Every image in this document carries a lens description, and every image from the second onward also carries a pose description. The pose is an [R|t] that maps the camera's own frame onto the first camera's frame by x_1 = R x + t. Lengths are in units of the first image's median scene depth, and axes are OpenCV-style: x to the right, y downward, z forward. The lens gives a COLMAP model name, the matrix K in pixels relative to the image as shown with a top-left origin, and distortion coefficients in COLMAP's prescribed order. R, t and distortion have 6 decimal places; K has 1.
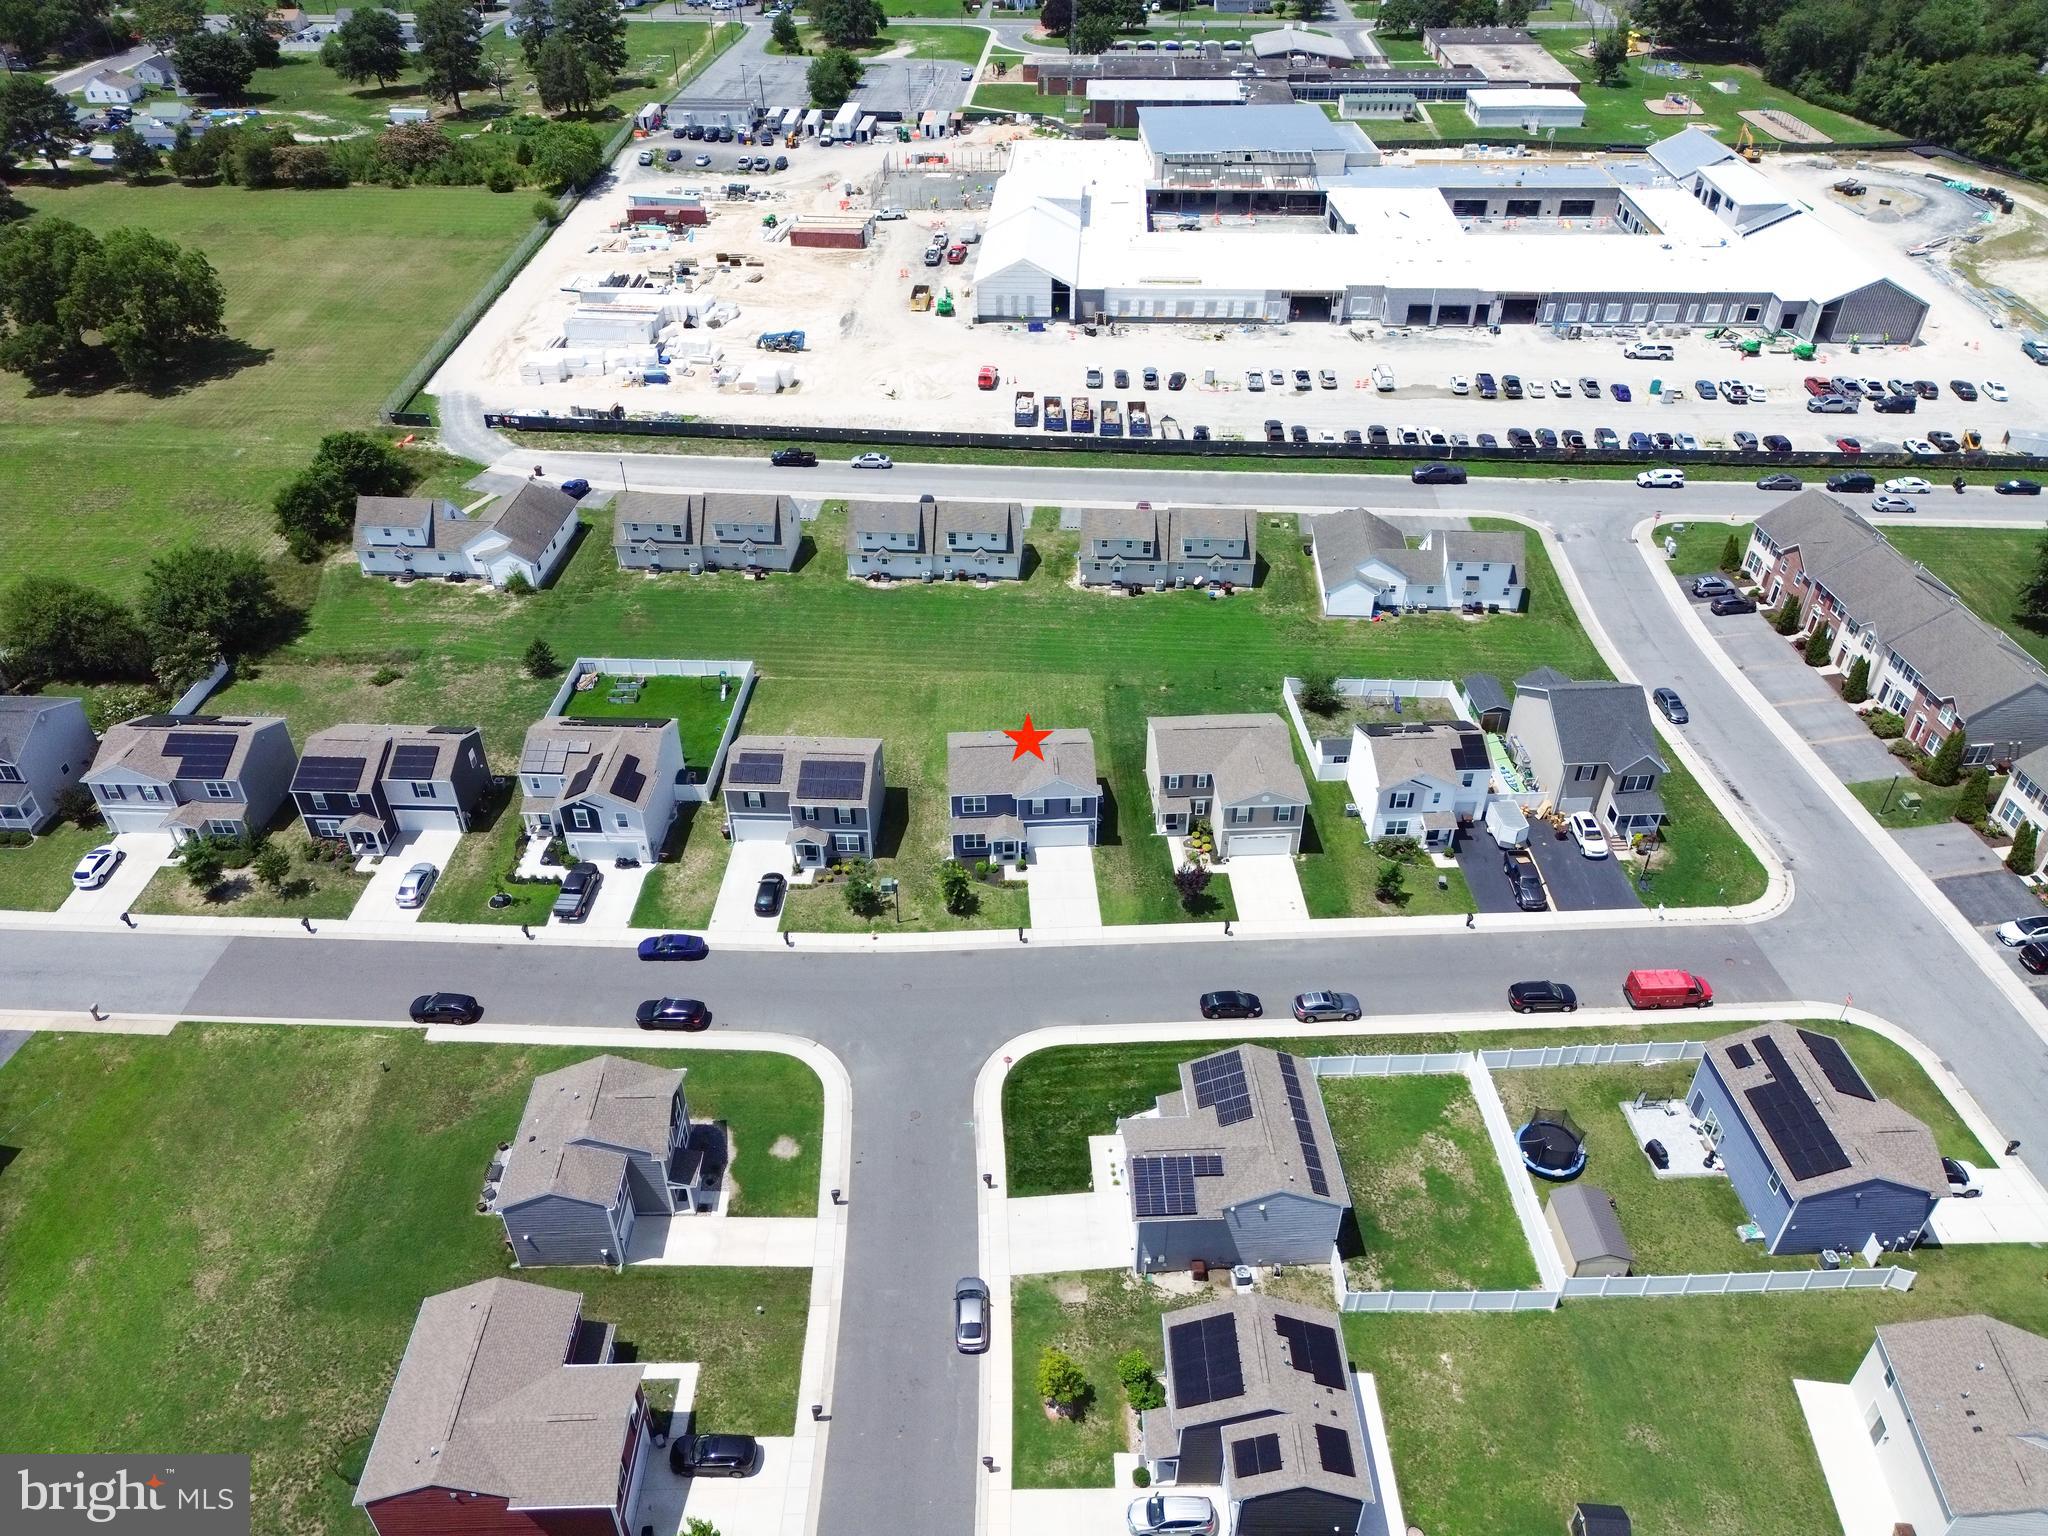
lens RADIAL K [[1434.9, 0, 1024.0], [0, 1434.9, 768.0], [0, 0, 1]] dist [0.077111, -0.078281]
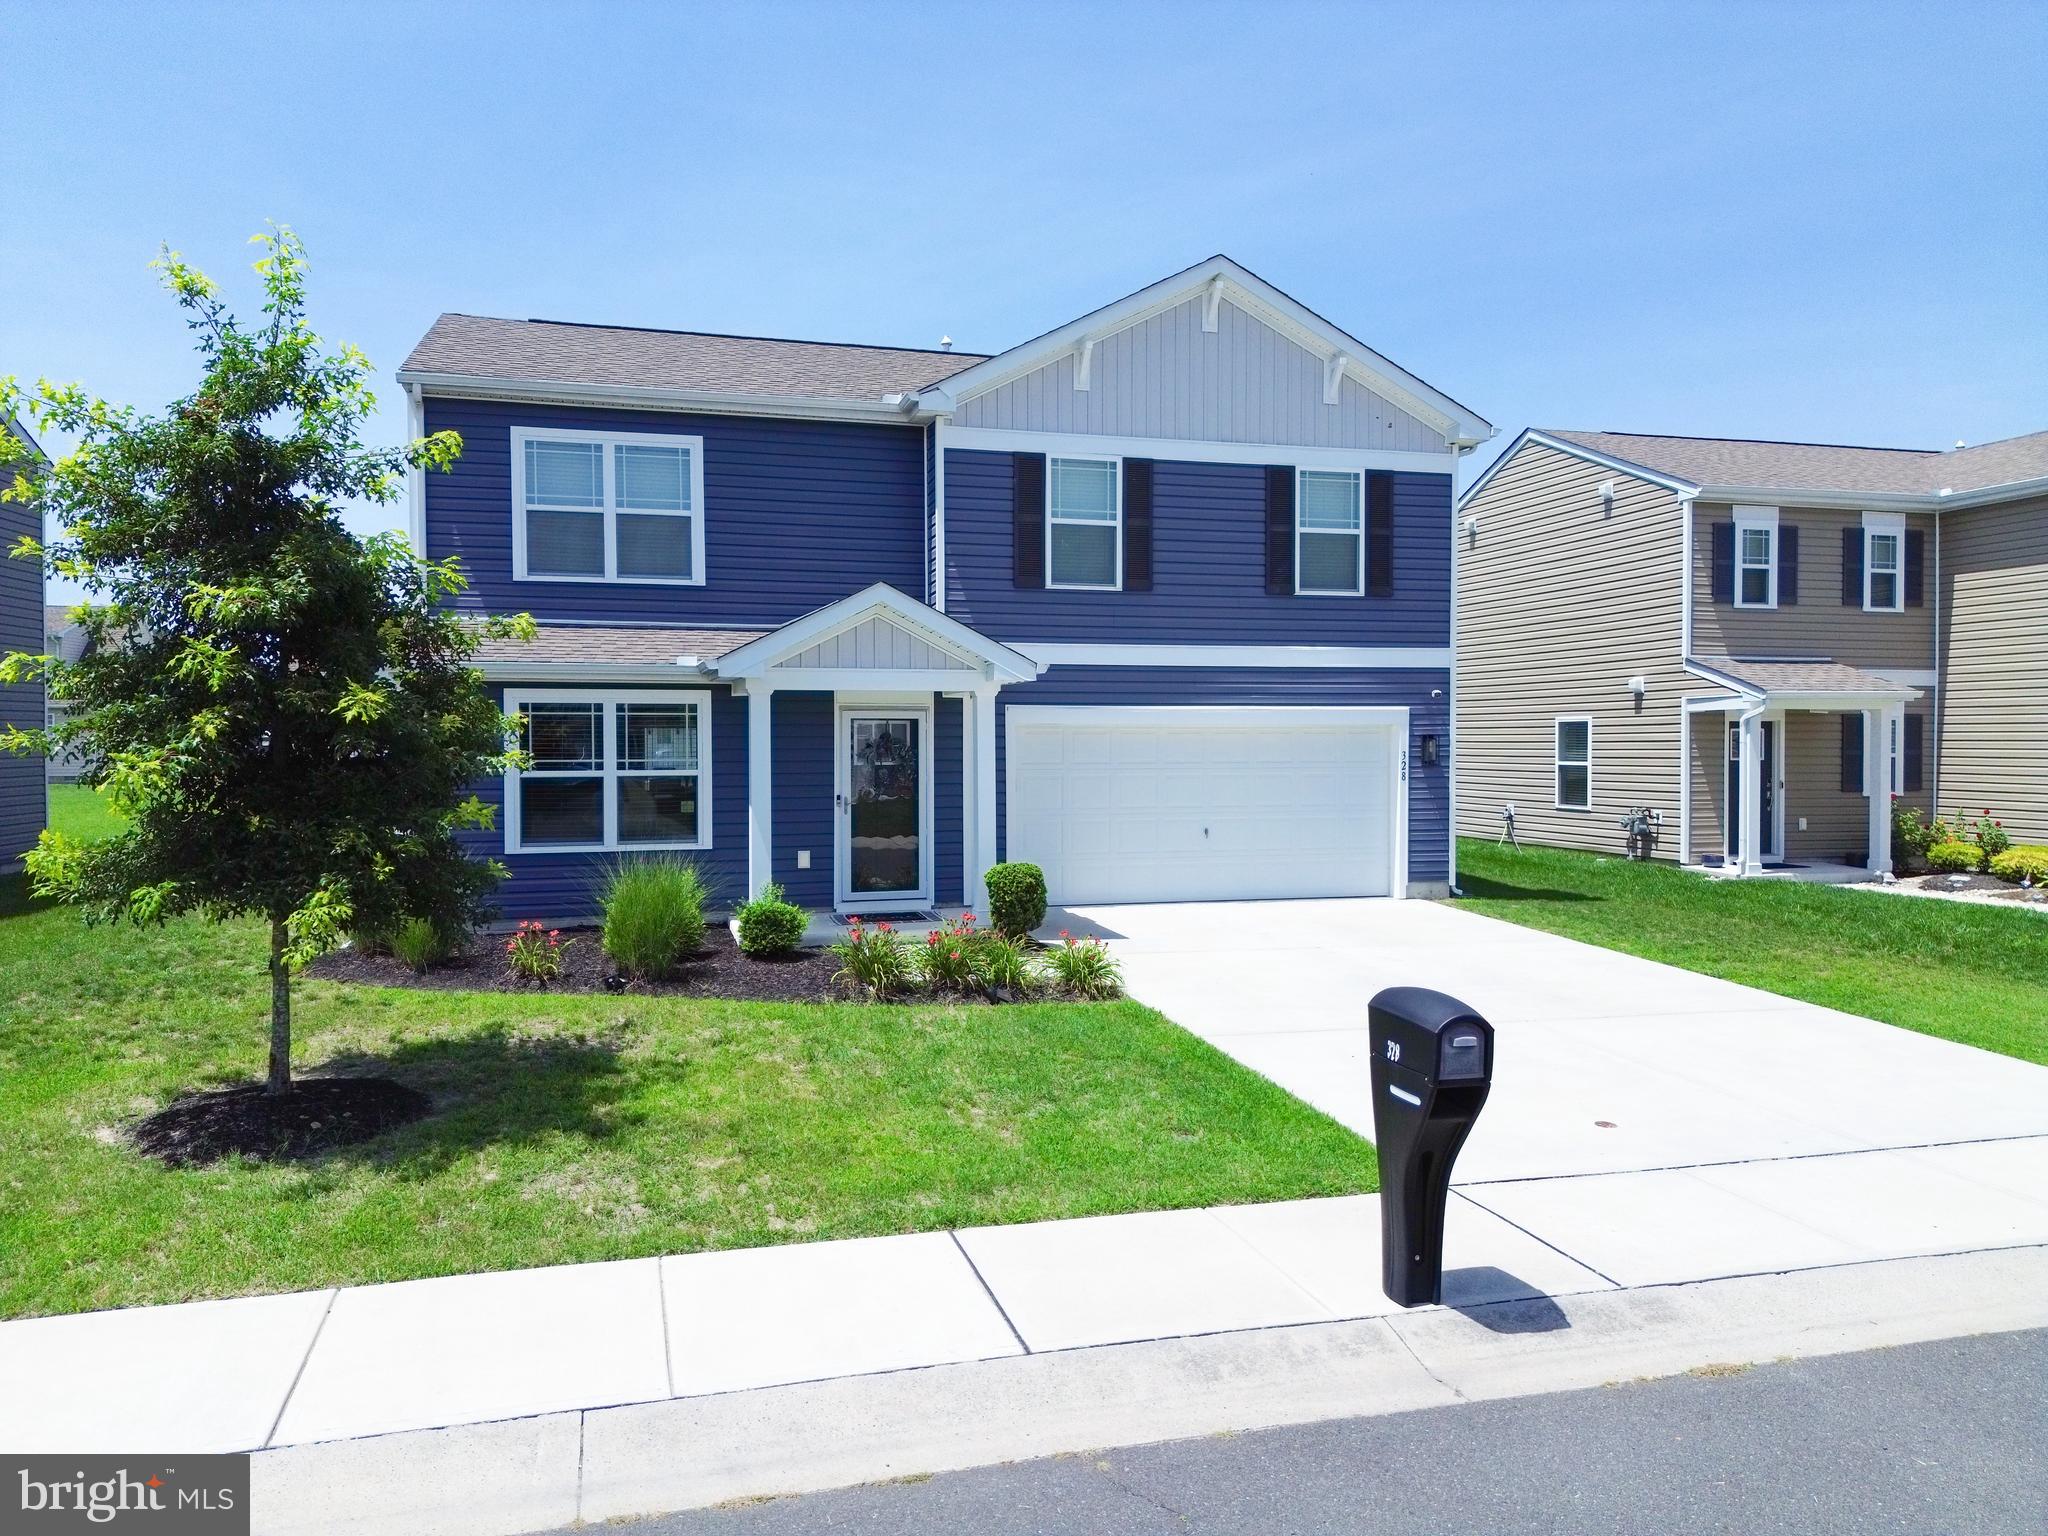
lens RADIAL K [[1434.9, 0, 1024.0], [0, 1434.9, 768.0], [0, 0, 1]] dist [0.077111, -0.078281]
pose [[0.975887, -0.003454, 0.218250, -0.026233], [0.130580, 0.810462, -0.571052, 0.124756], [-0.174911, 0.585781, 0.791370, 0.890249]]
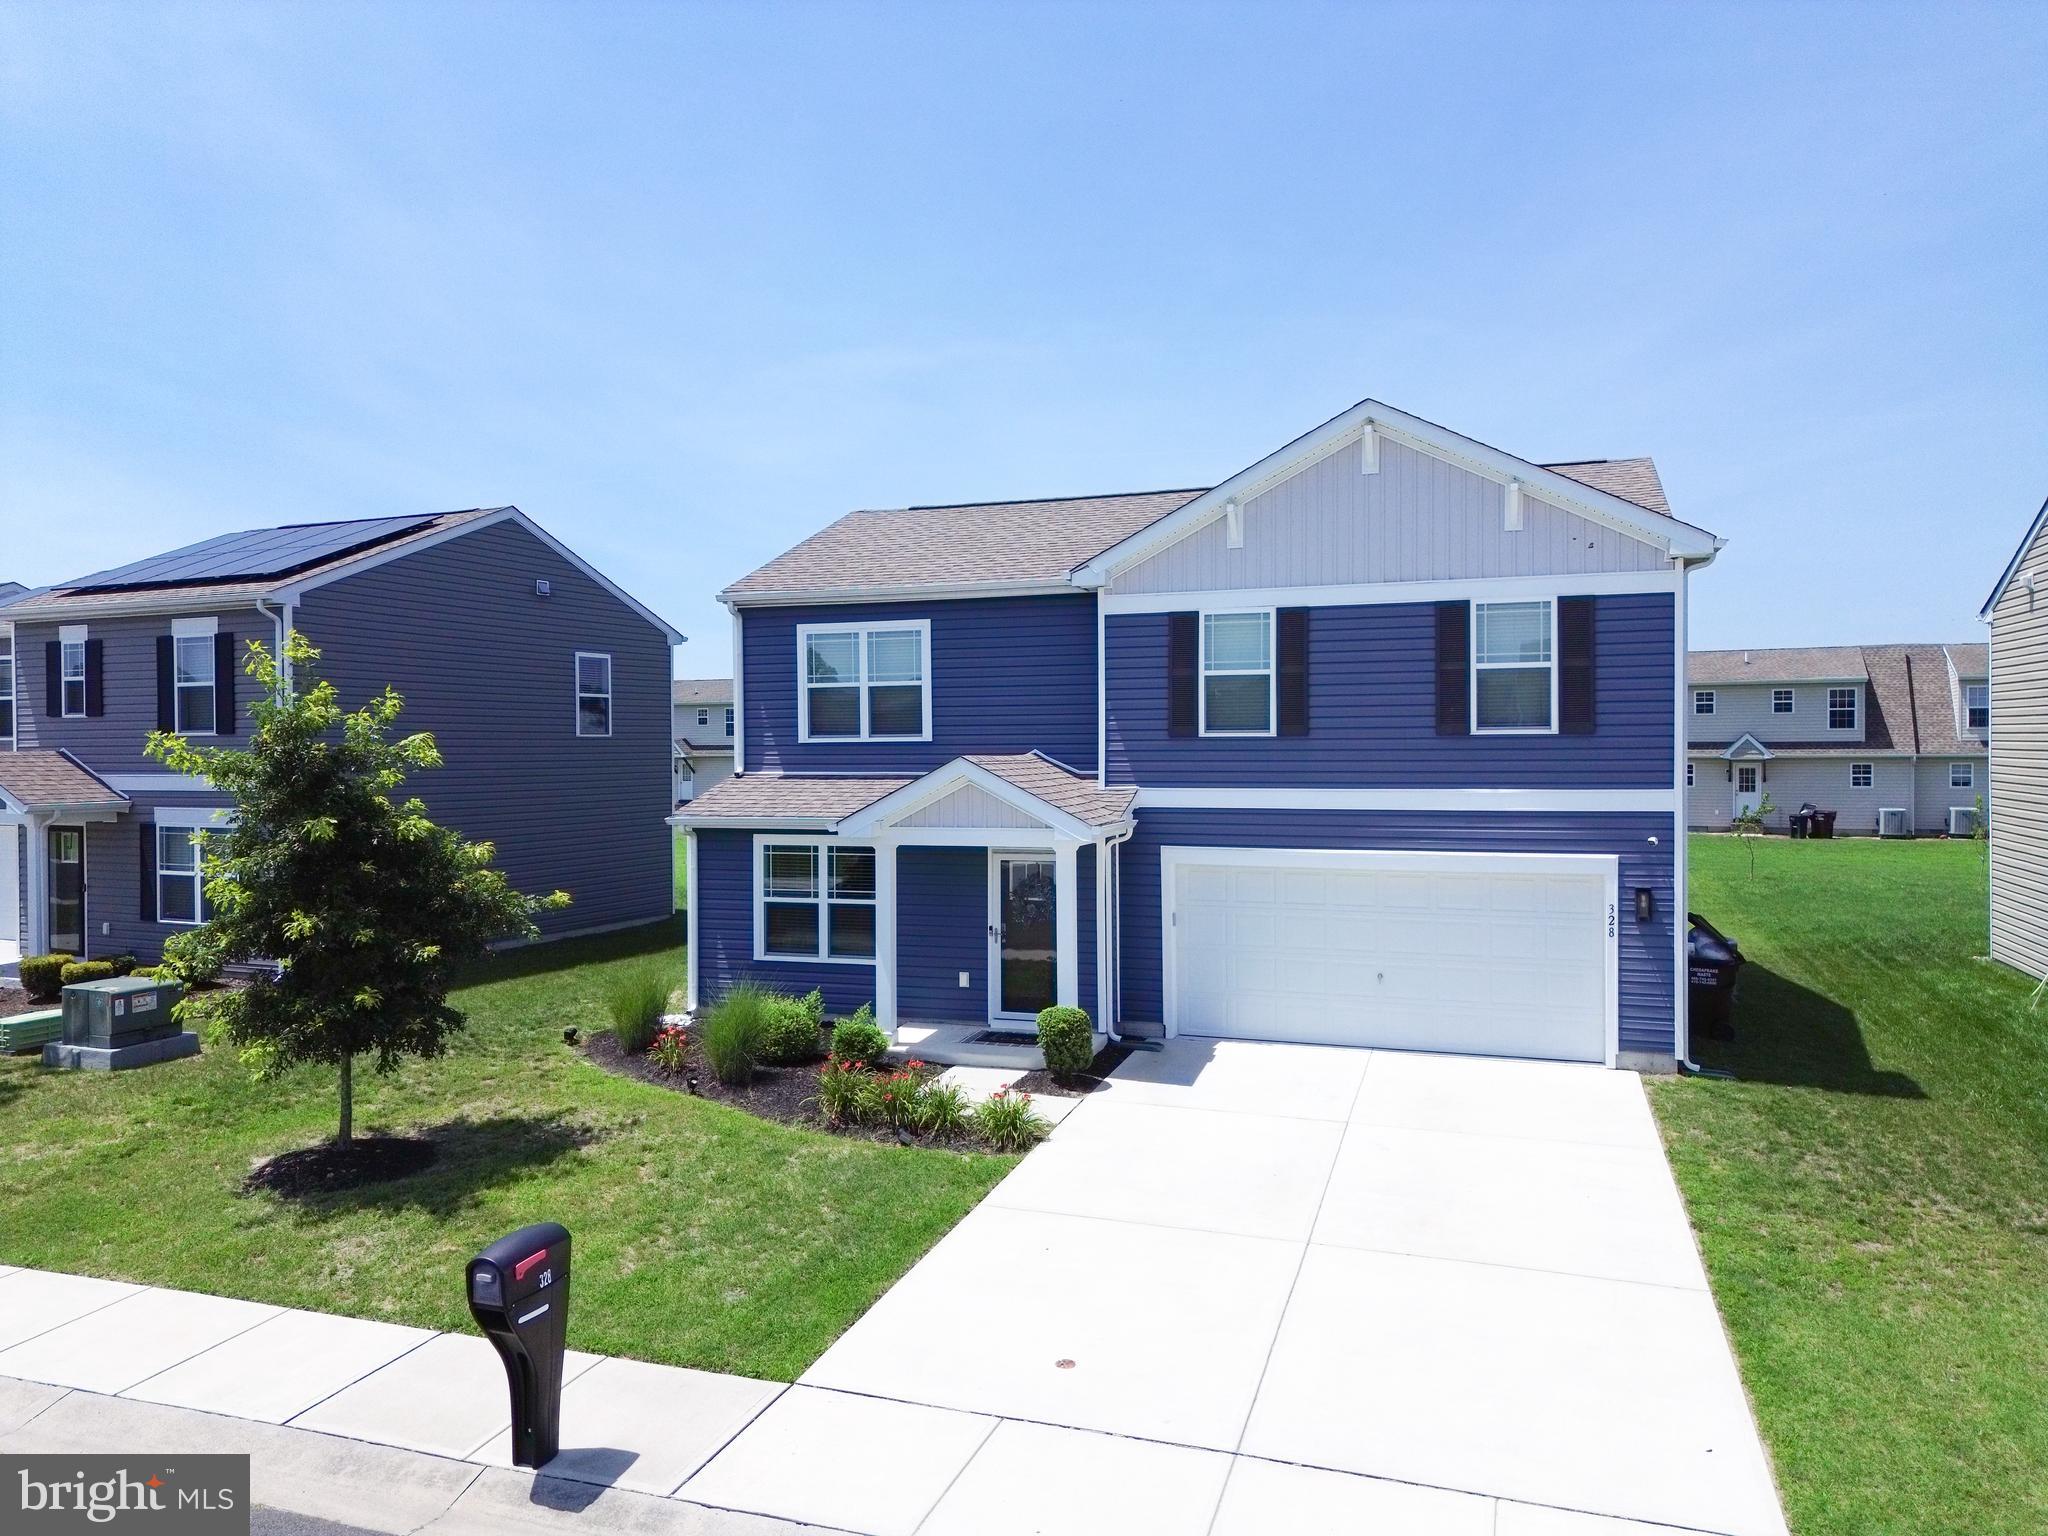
lens RADIAL K [[1434.9, 0, 1024.0], [0, 1434.9, 768.0], [0, 0, 1]] dist [0.077111, -0.078281]
pose [[0.926853, 0.002358, -0.375418, 0.044498], [-0.222445, 0.808993, -0.544103, 0.118493], [0.302428, 0.587814, 0.750342, 0.875425]]
